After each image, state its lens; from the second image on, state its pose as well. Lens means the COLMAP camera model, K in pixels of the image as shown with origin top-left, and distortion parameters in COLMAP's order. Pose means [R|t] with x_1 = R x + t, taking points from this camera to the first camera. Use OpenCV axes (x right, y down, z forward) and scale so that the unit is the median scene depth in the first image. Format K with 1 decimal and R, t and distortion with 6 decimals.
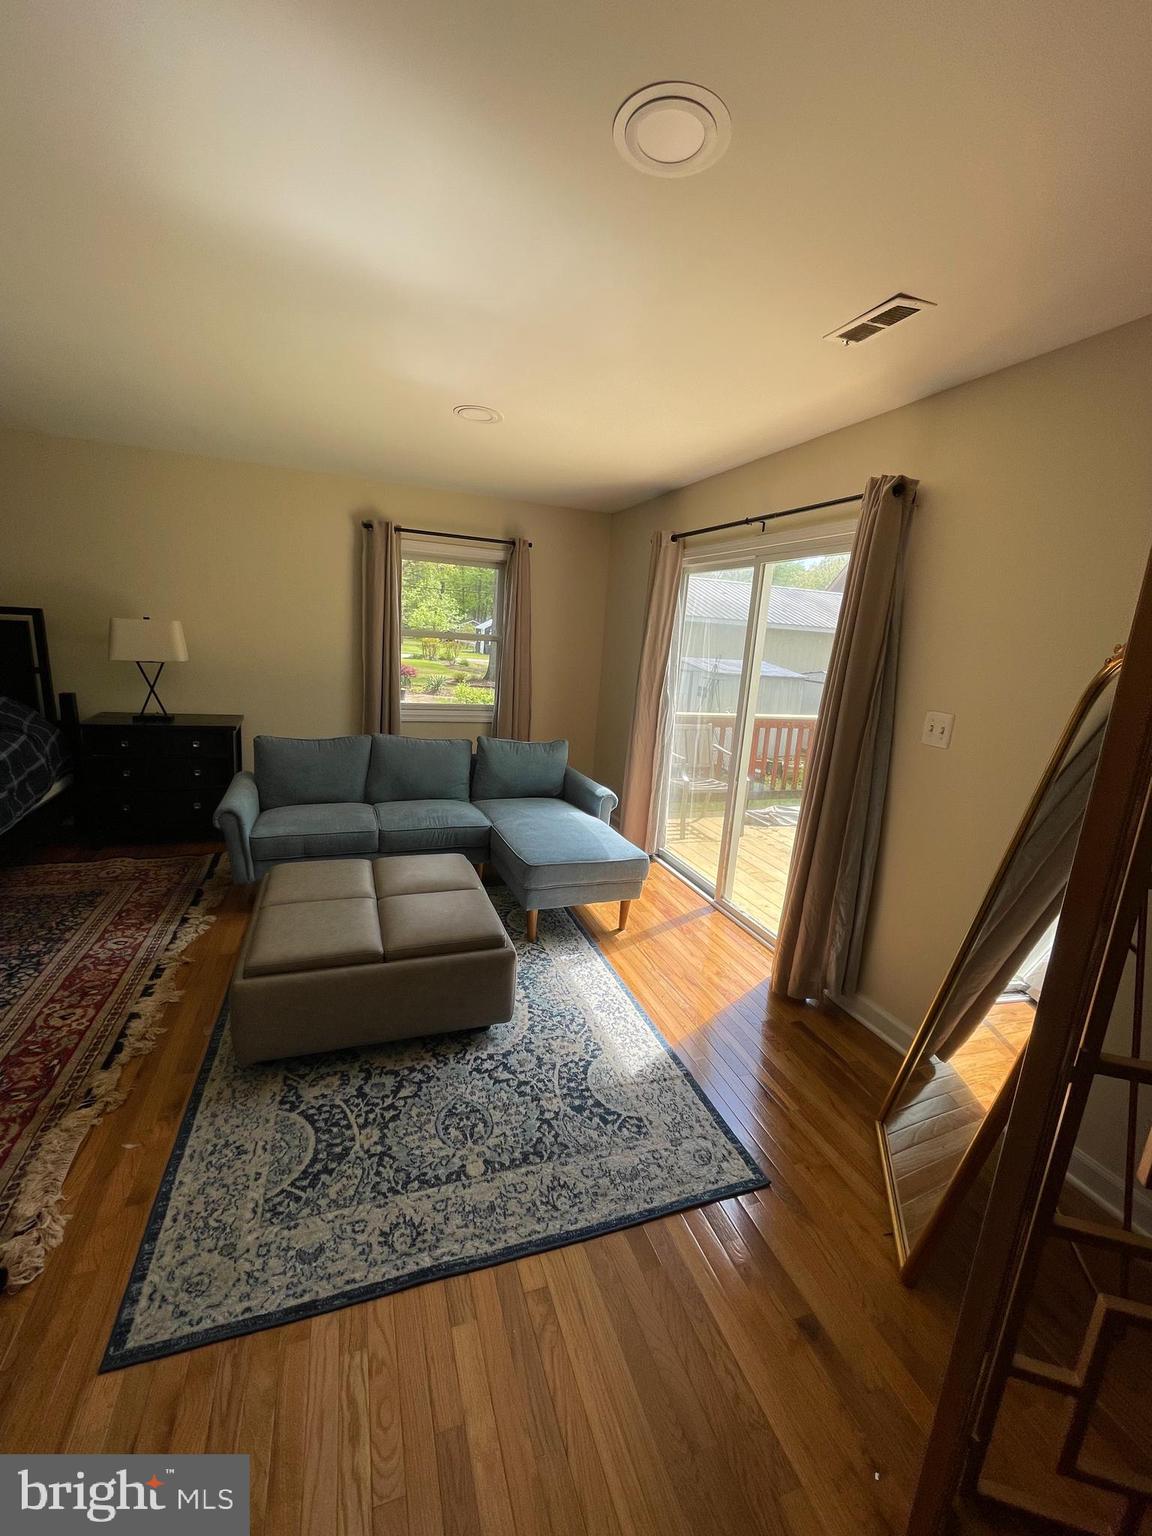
lens RADIAL K [[622.2, 0, 578.7], [0, 622.2, 766.5], [0, 0, 1]] dist [-0.003178, -0.000216]
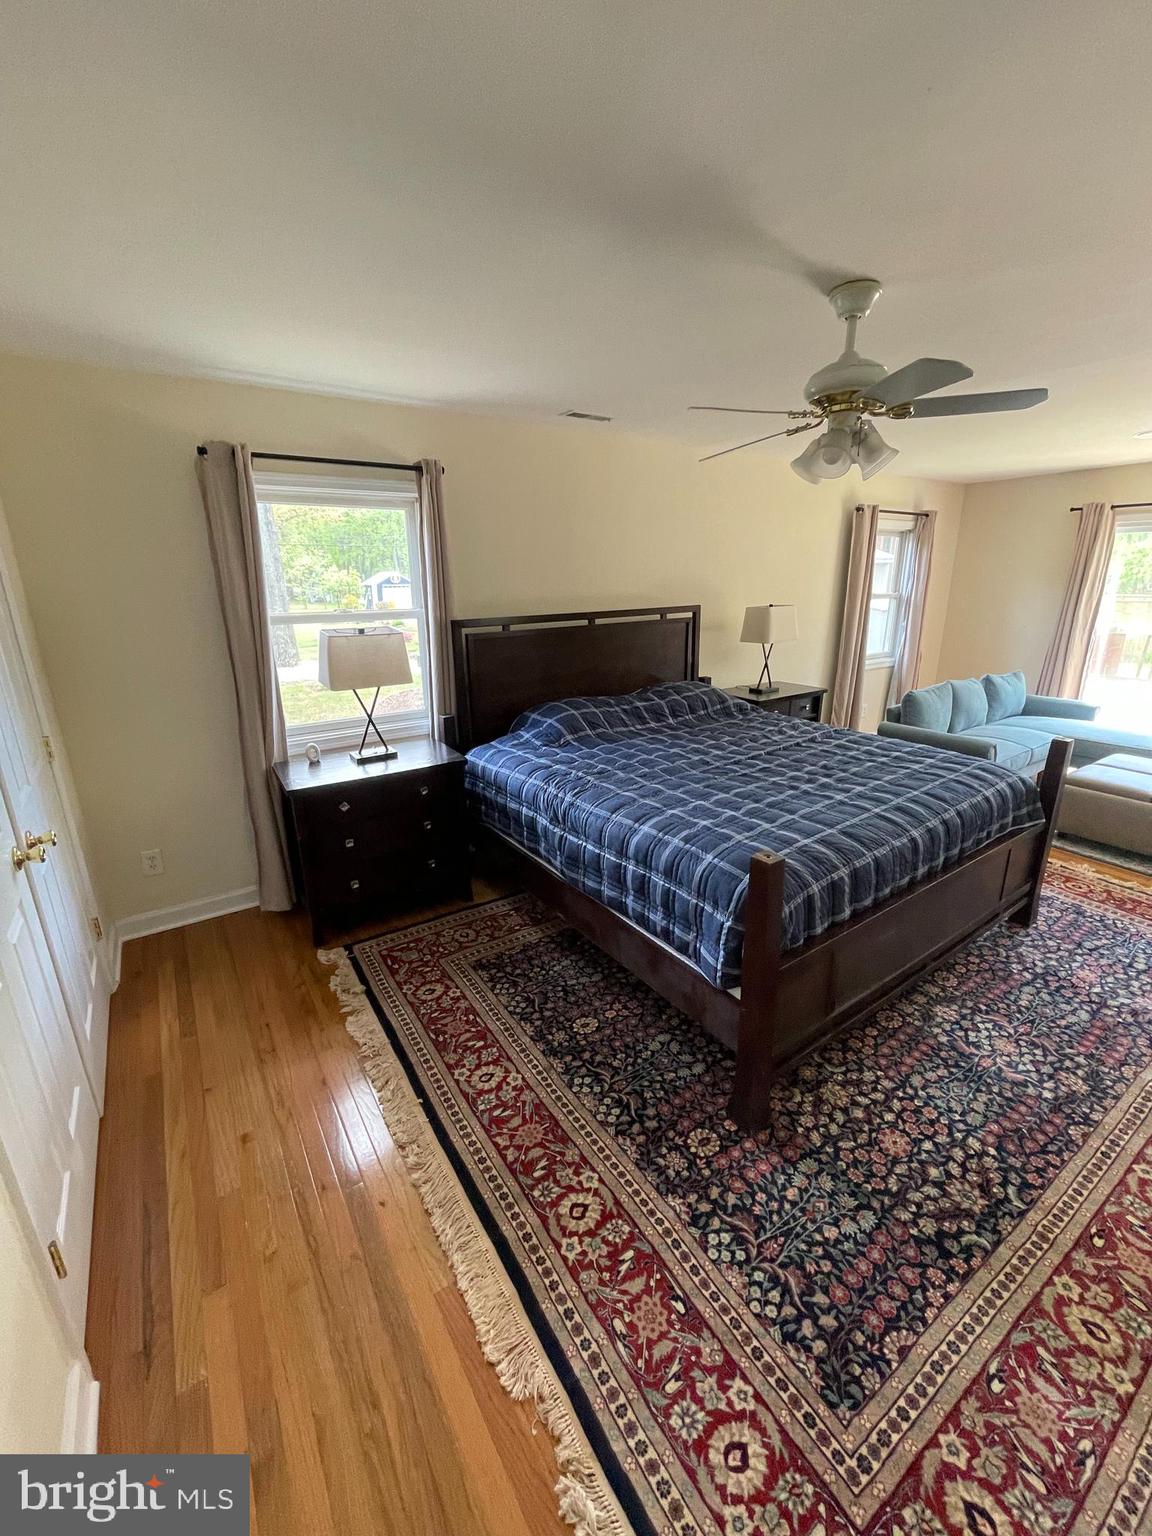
lens RADIAL K [[622.2, 0, 578.7], [0, 622.2, 766.5], [0, 0, 1]] dist [-0.003178, -0.000216]
pose [[0.968663, -0.144847, 0.201770, -1.961606], [0.126427, 0.986776, 0.101438, -0.151734], [-0.213795, -0.072750, 0.974166, -0.131104]]
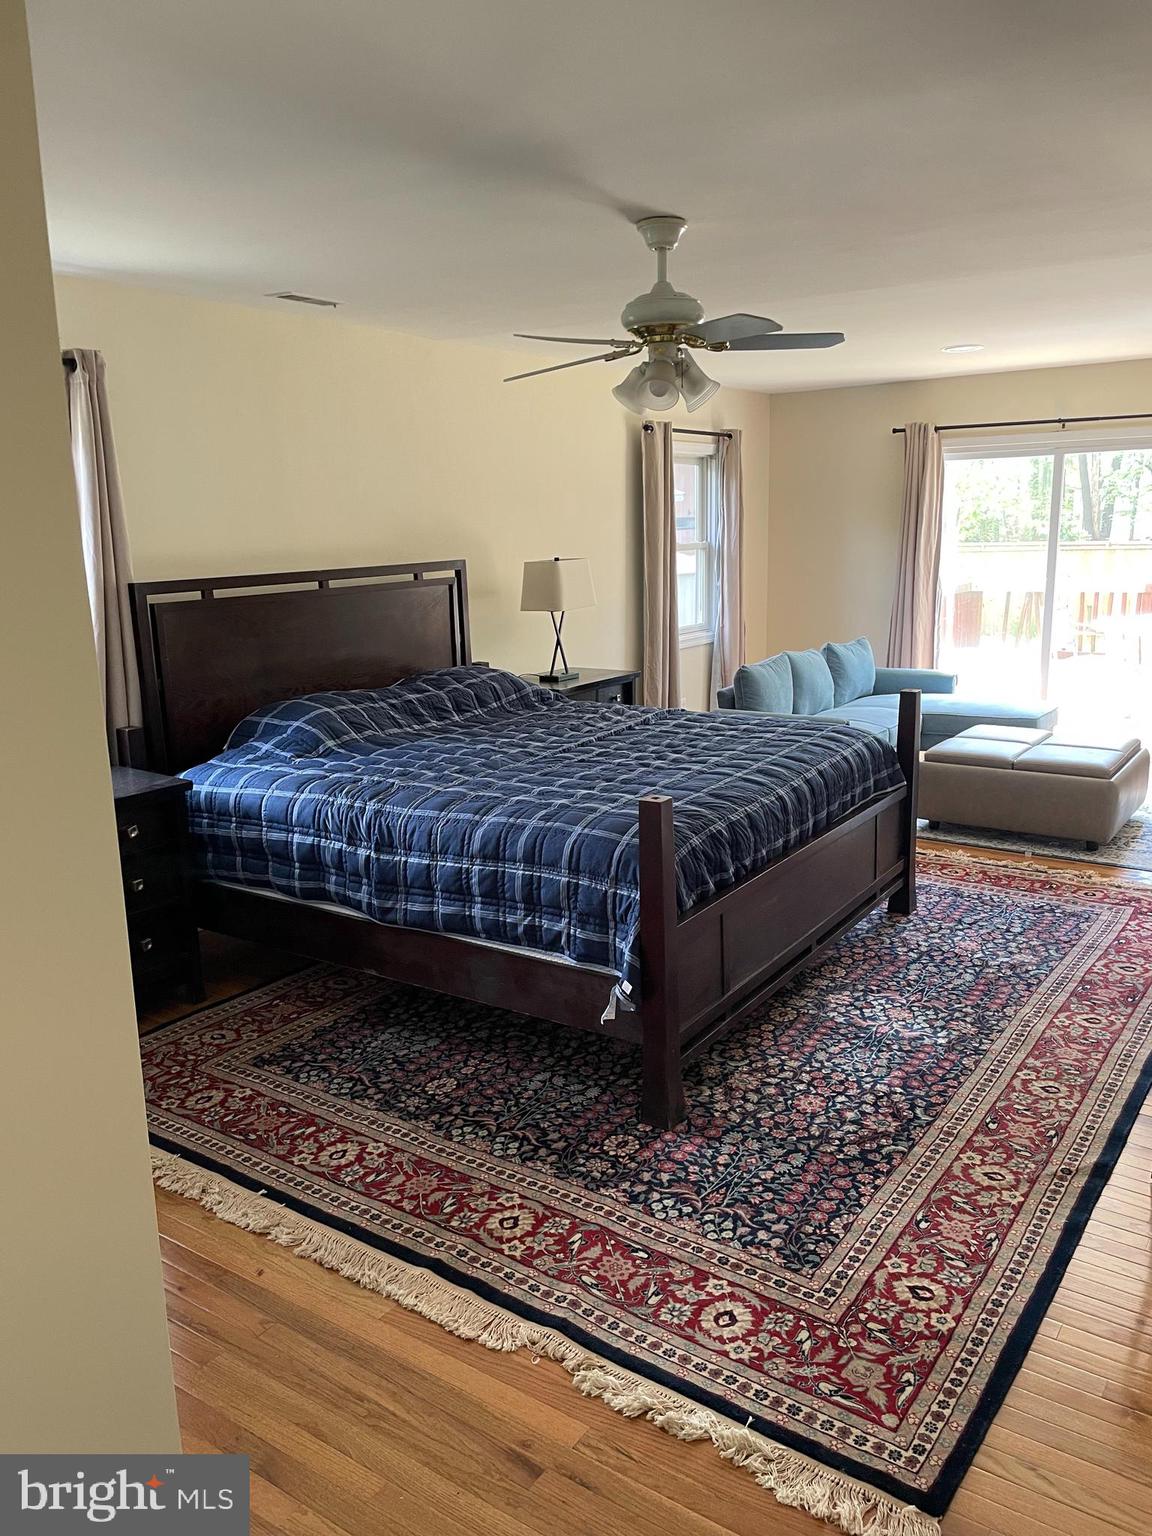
lens RADIAL K [[1161.7, 0, 590.0], [0, 1161.7, 775.3], [0, 0, 1]] dist [0.091385, -0.124315]
pose [[0.810845, -0.208075, 0.547024, -2.339338], [0.199740, 0.976933, 0.075531, -0.091071], [-0.550122, 0.048019, 0.833703, -0.484427]]
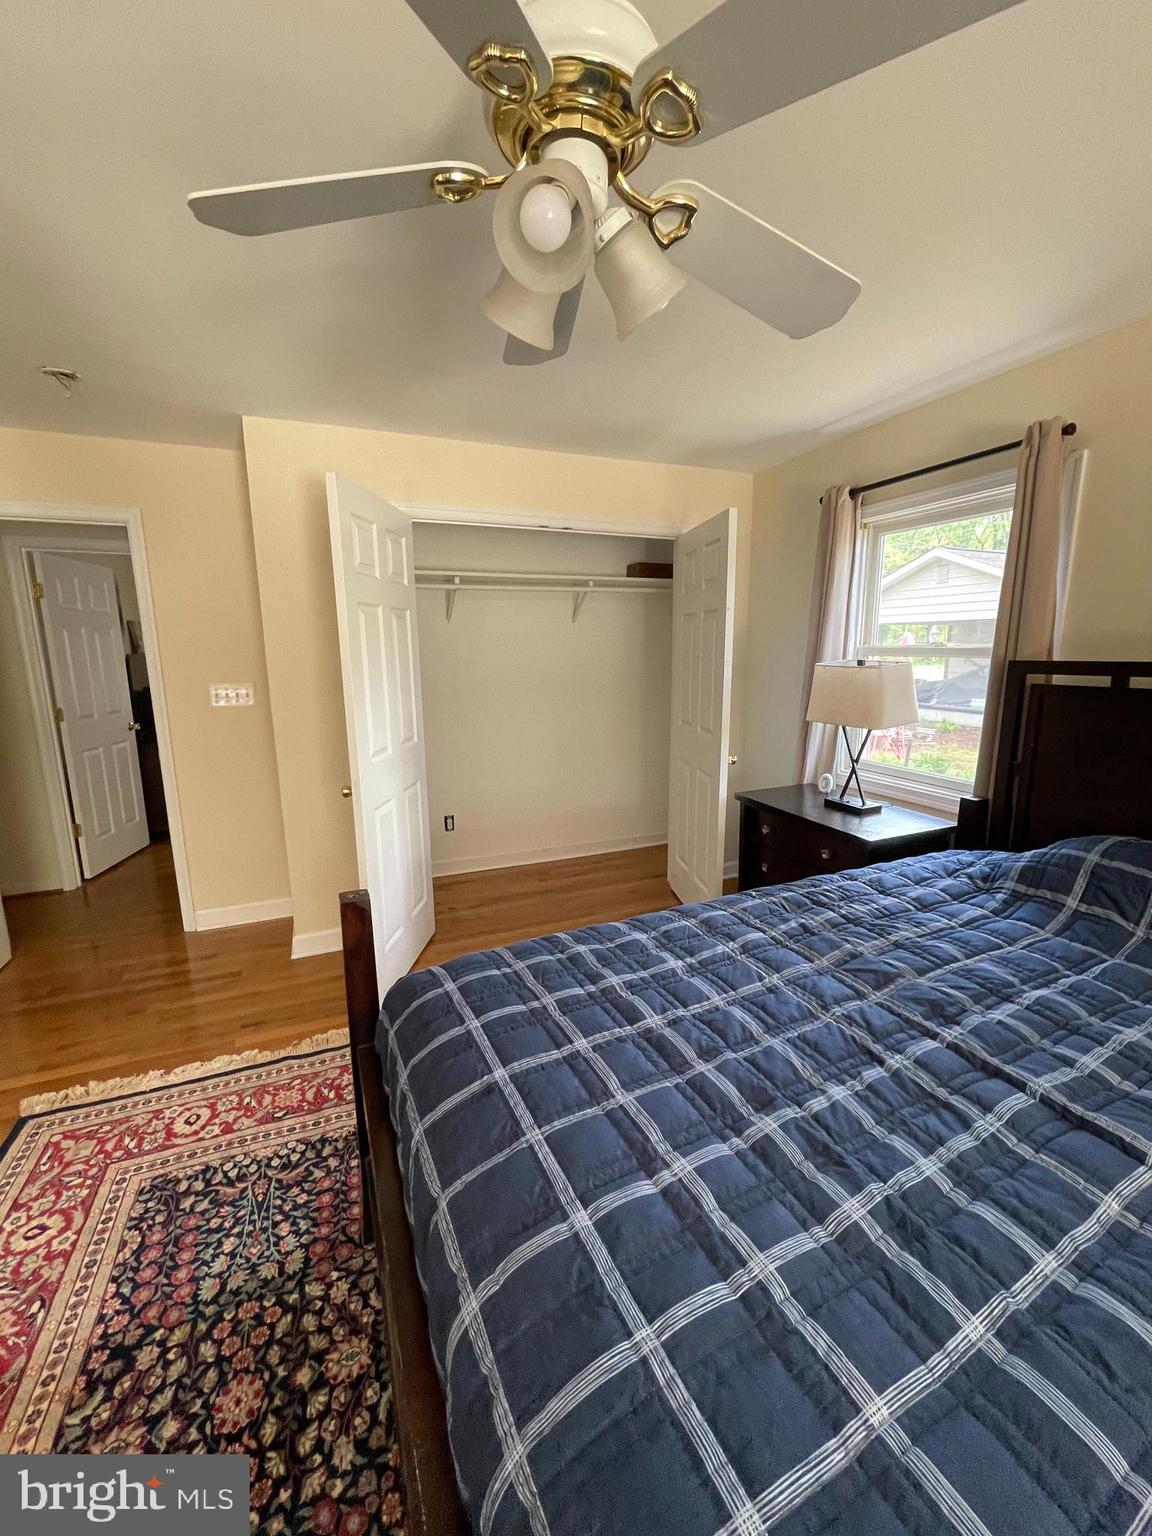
lens RADIAL K [[621.4, 0, 579.4], [0, 621.4, 766.2], [0, 0, 1]] dist [0.000982, -0.002526]
pose [[0.043162, 0.121985, -0.991593, -1.091581], [-0.203993, 0.972684, 0.110780, -0.187278], [0.978020, 0.197497, 0.066867, 0.594858]]
